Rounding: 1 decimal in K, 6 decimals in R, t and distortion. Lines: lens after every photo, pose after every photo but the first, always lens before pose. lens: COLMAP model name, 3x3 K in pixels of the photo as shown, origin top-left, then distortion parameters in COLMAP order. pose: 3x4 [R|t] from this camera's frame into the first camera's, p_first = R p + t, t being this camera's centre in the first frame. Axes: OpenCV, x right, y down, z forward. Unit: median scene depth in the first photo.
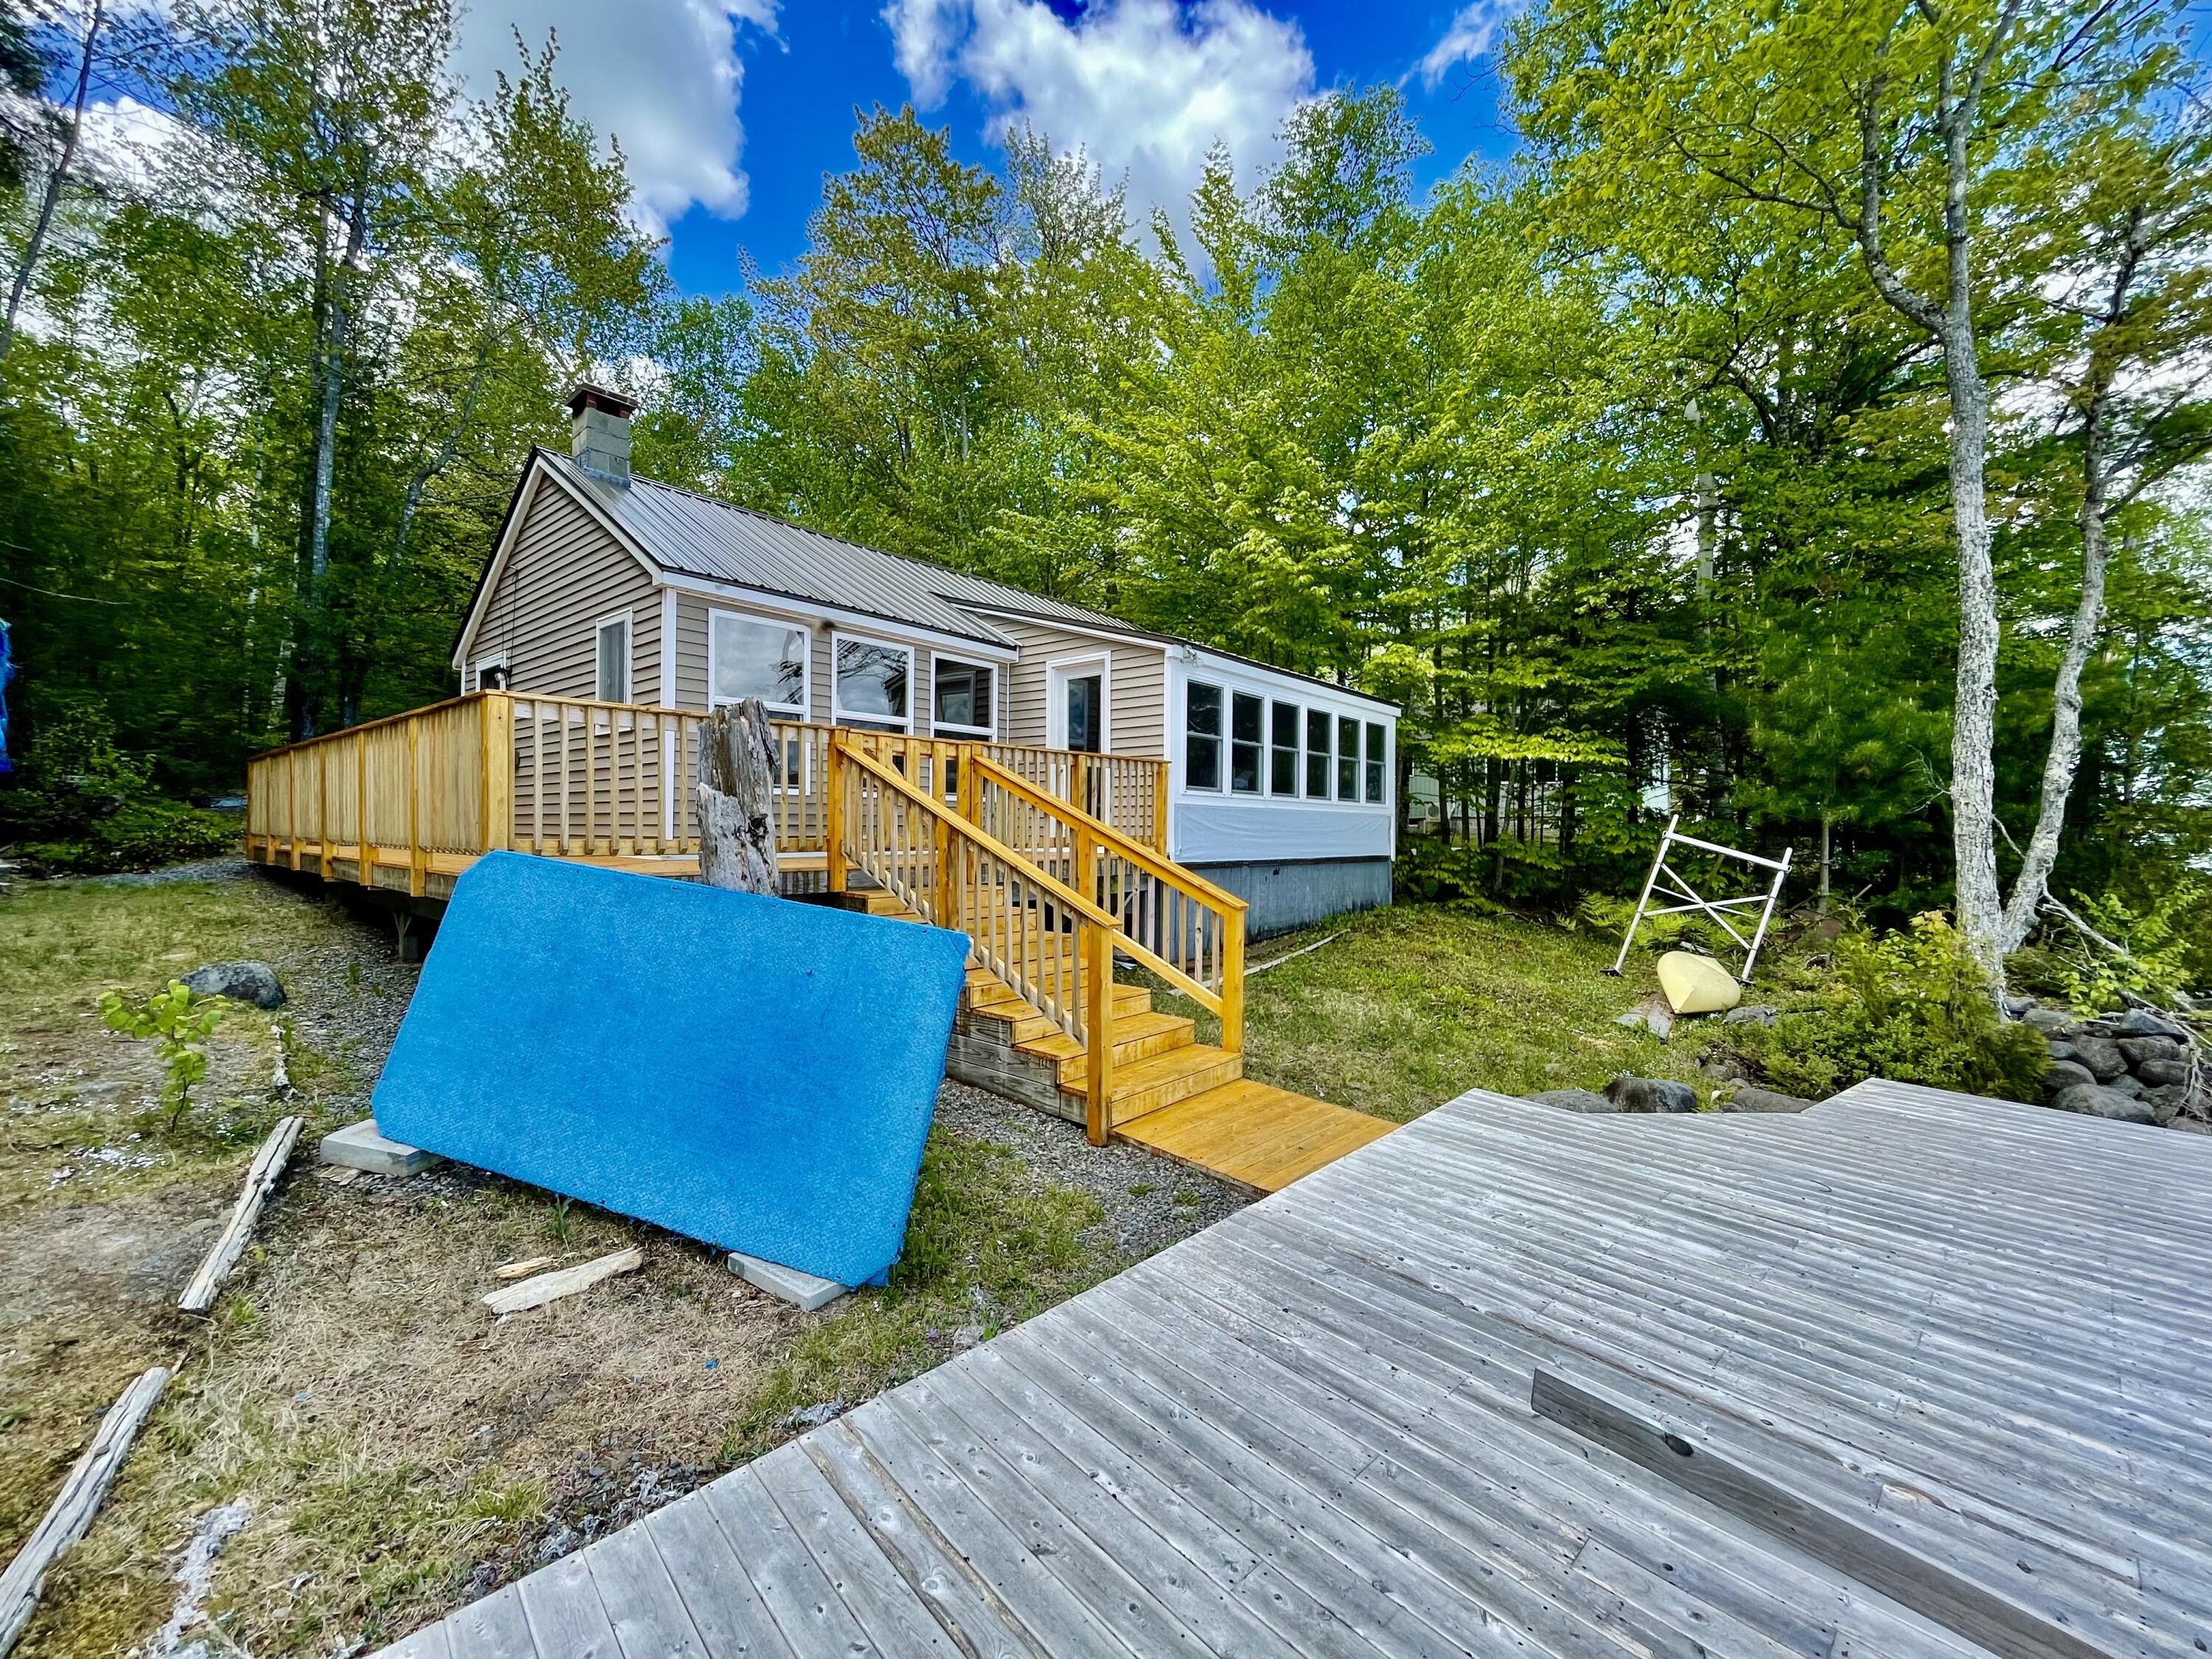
lens RADIAL K [[896.9, 0, 1097.4], [0, 896.9, 822.0], [0, 0, 1]] dist [-0.003620, 0.000017]
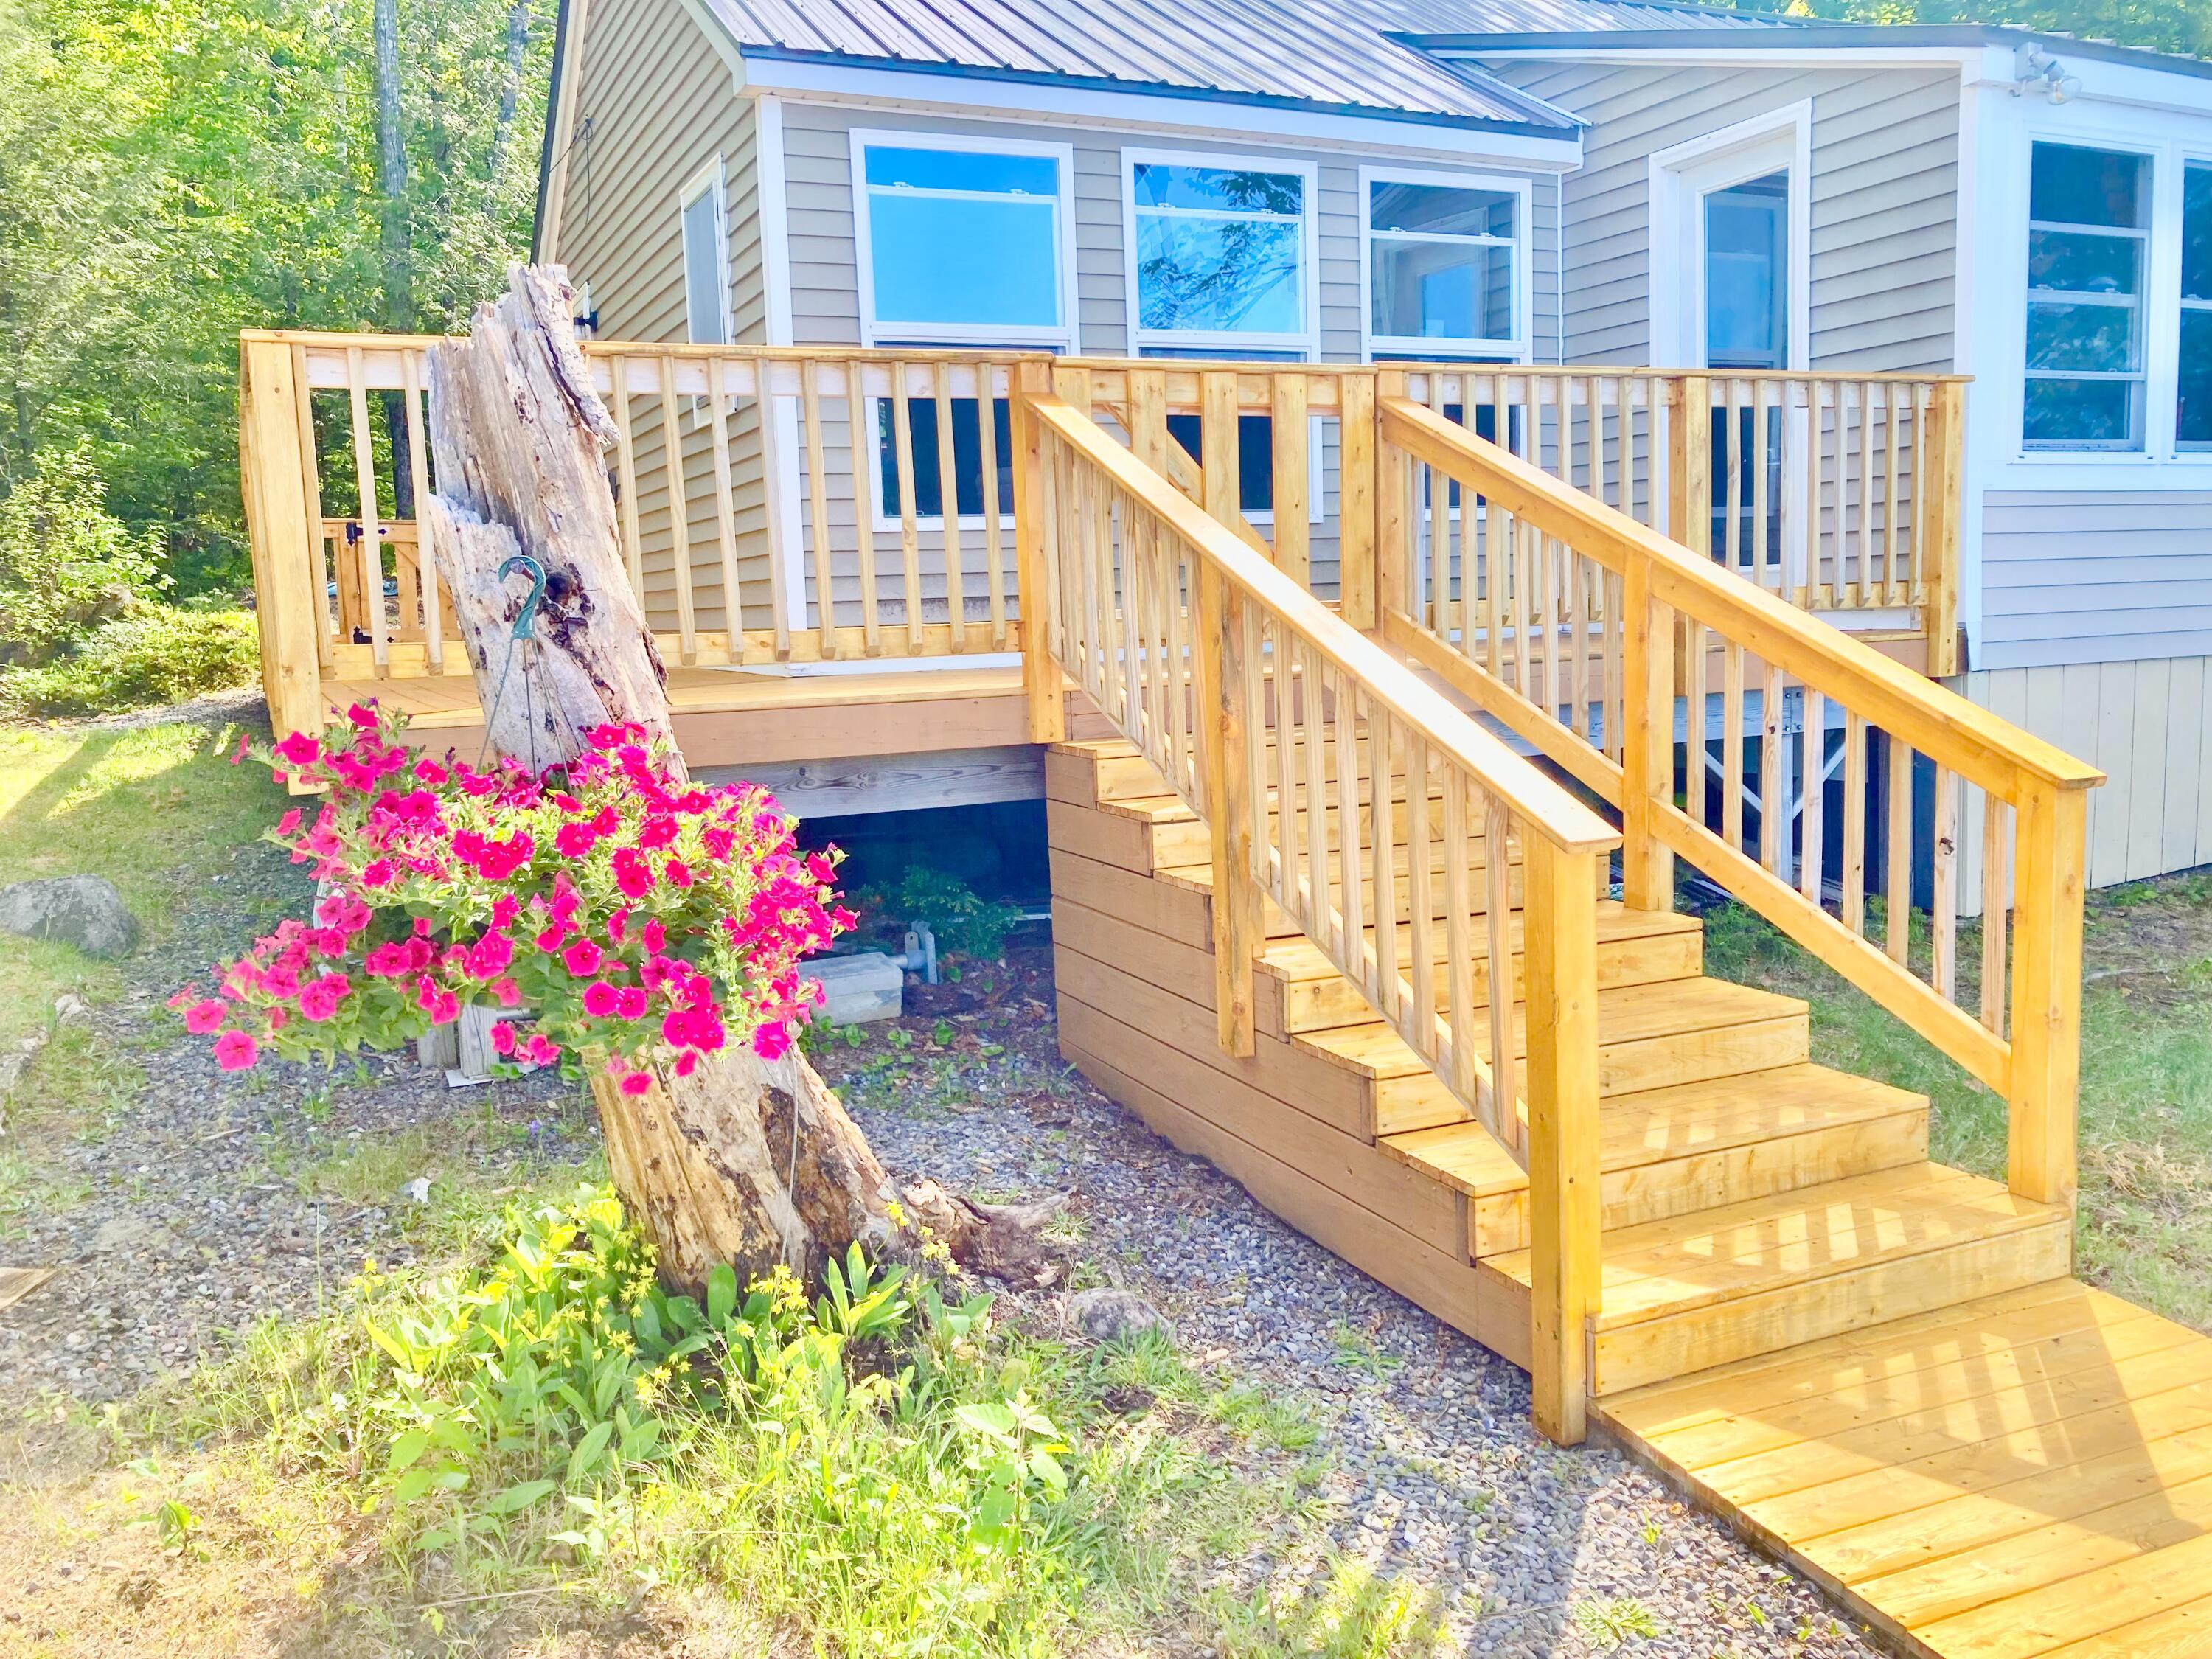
lens RADIAL K [[1791.6, 0, 1106.0], [0, 1791.6, 829.5], [0, 0, 1]] dist [0.001555, 0.002183]
pose [[0.906883, 0.011104, -0.421235, 0.067881], [0.047191, 0.990688, 0.127714, 0.006761], [0.418731, -0.135700, 0.897914, 0.146495]]
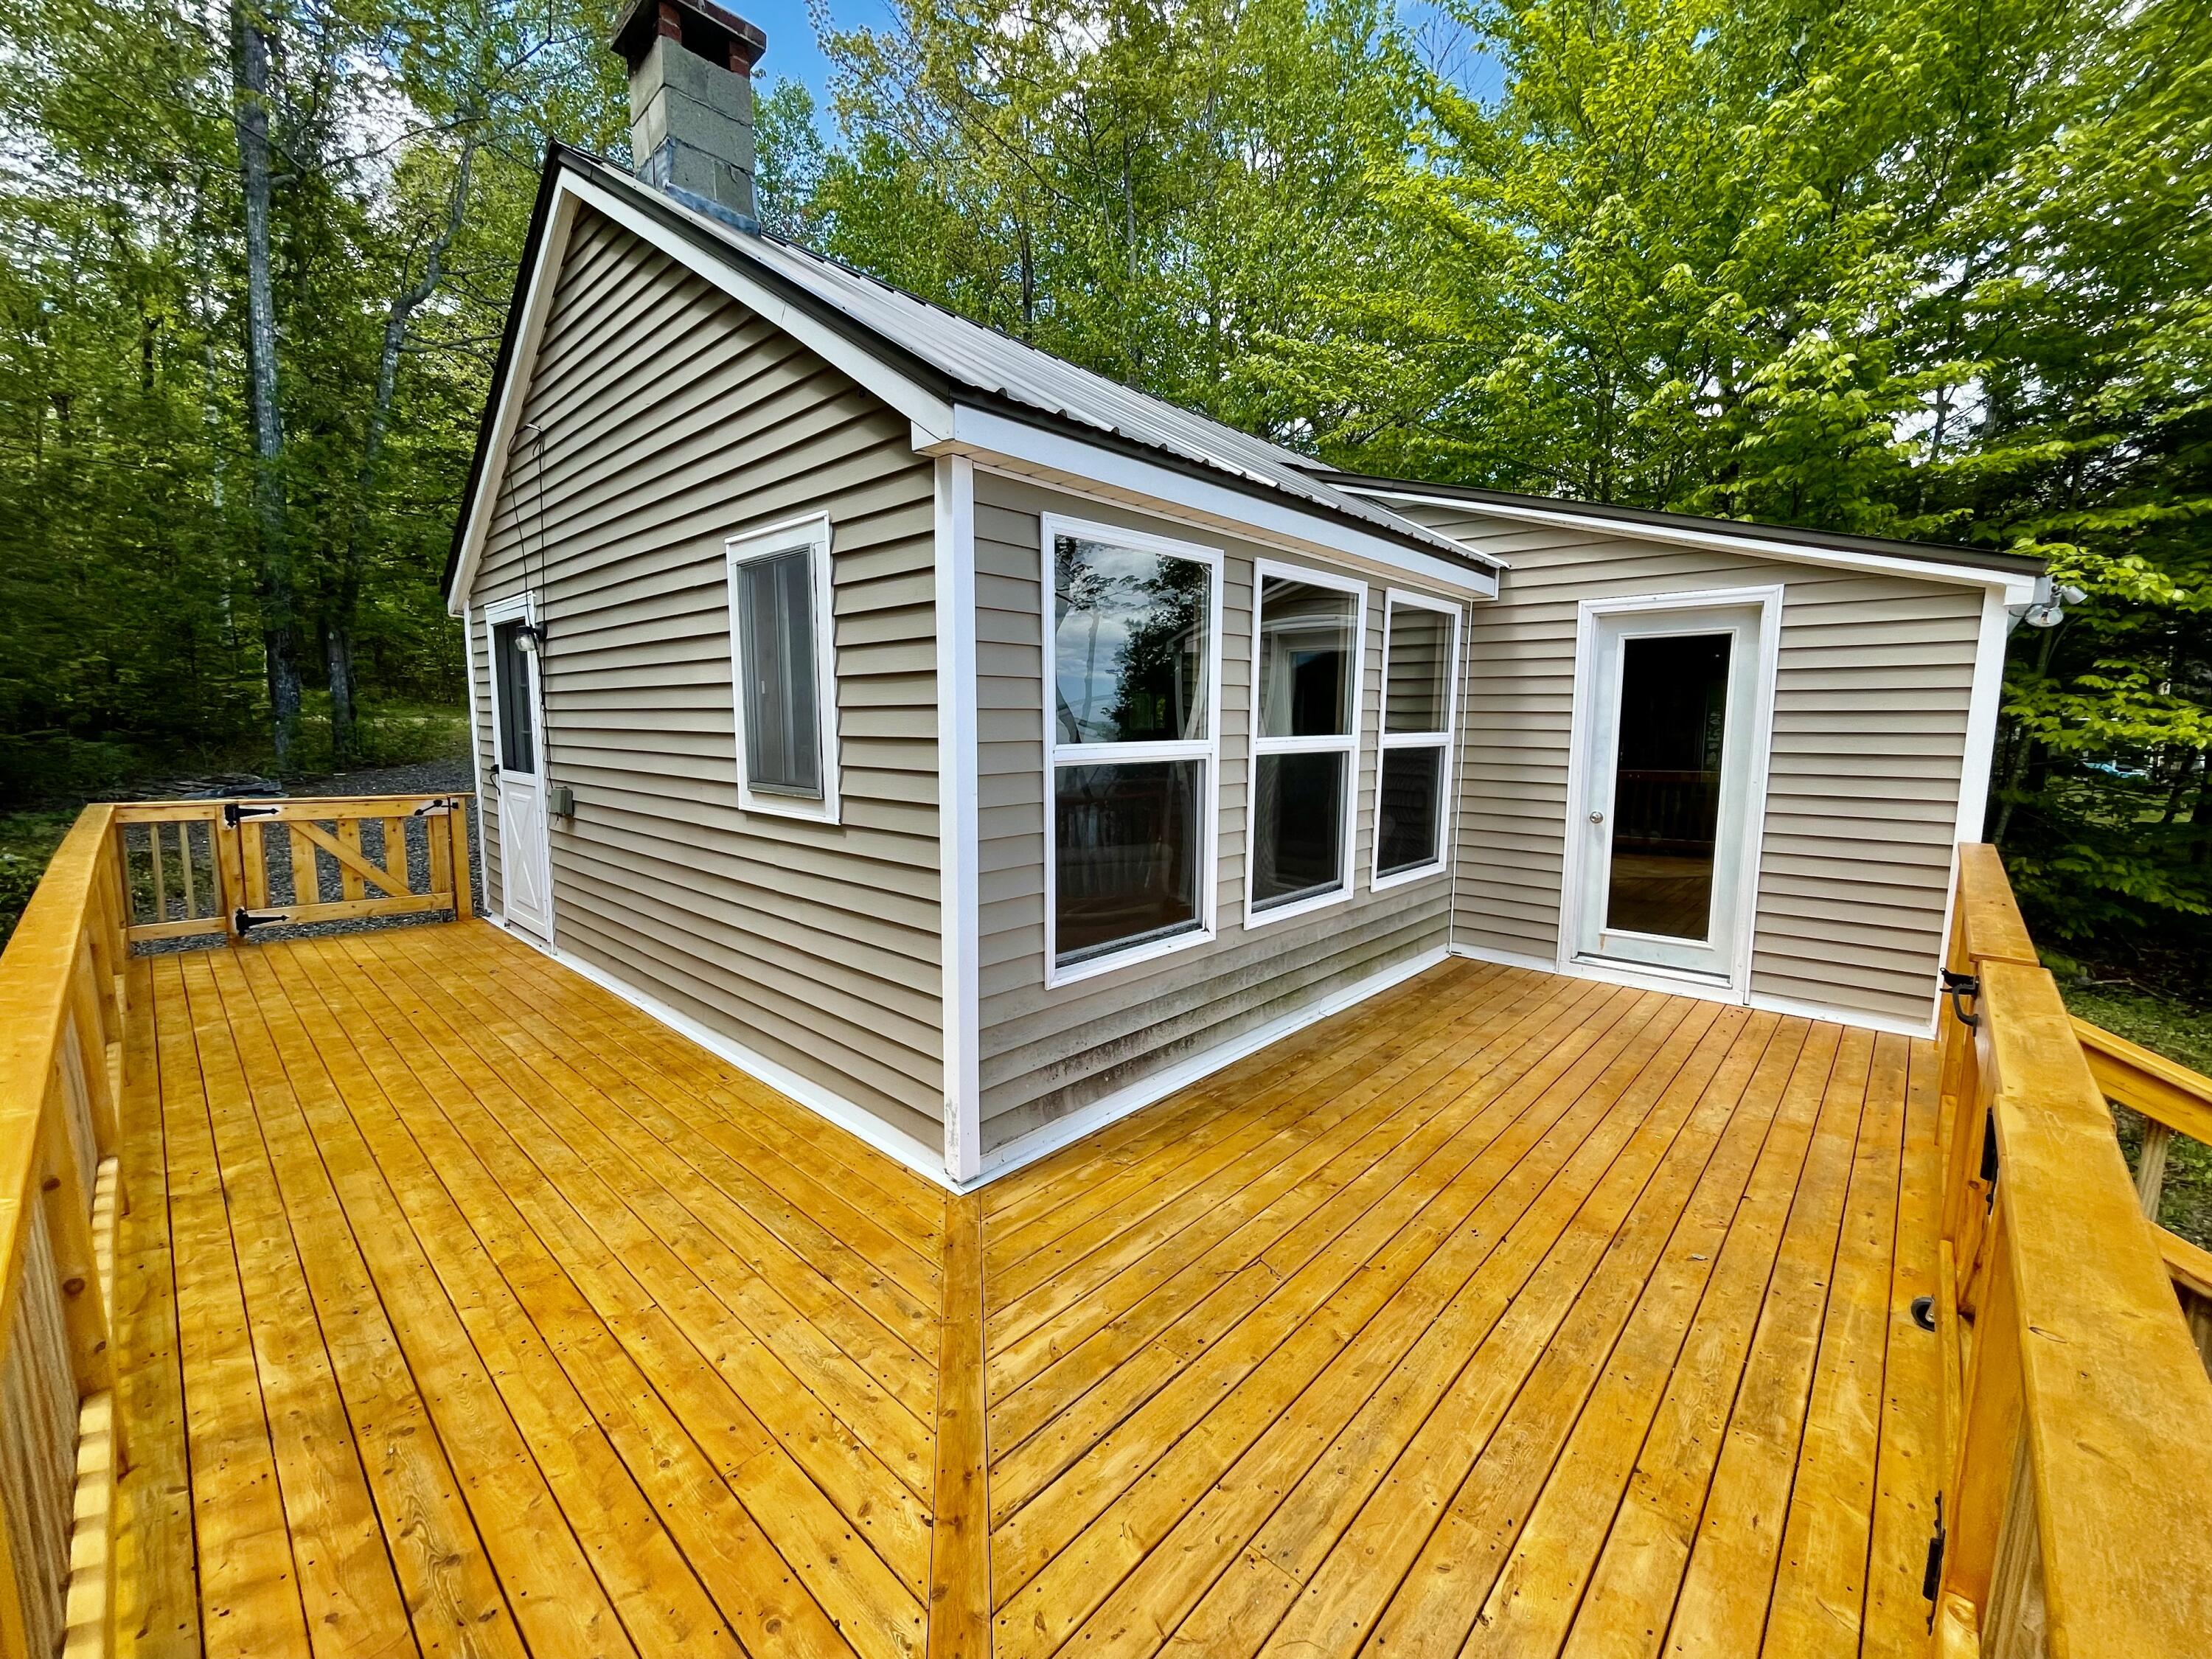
lens RADIAL K [[892.6, 0, 1103.6], [0, 892.6, 816.4], [0, 0, 1]] dist [-0.002572, 0.000323]
pose [[0.999133, -0.001931, -0.041596, -0.325641], [0.006992, 0.992522, 0.121866, -0.130826], [0.041050, -0.122051, 0.991675, 0.512022]]
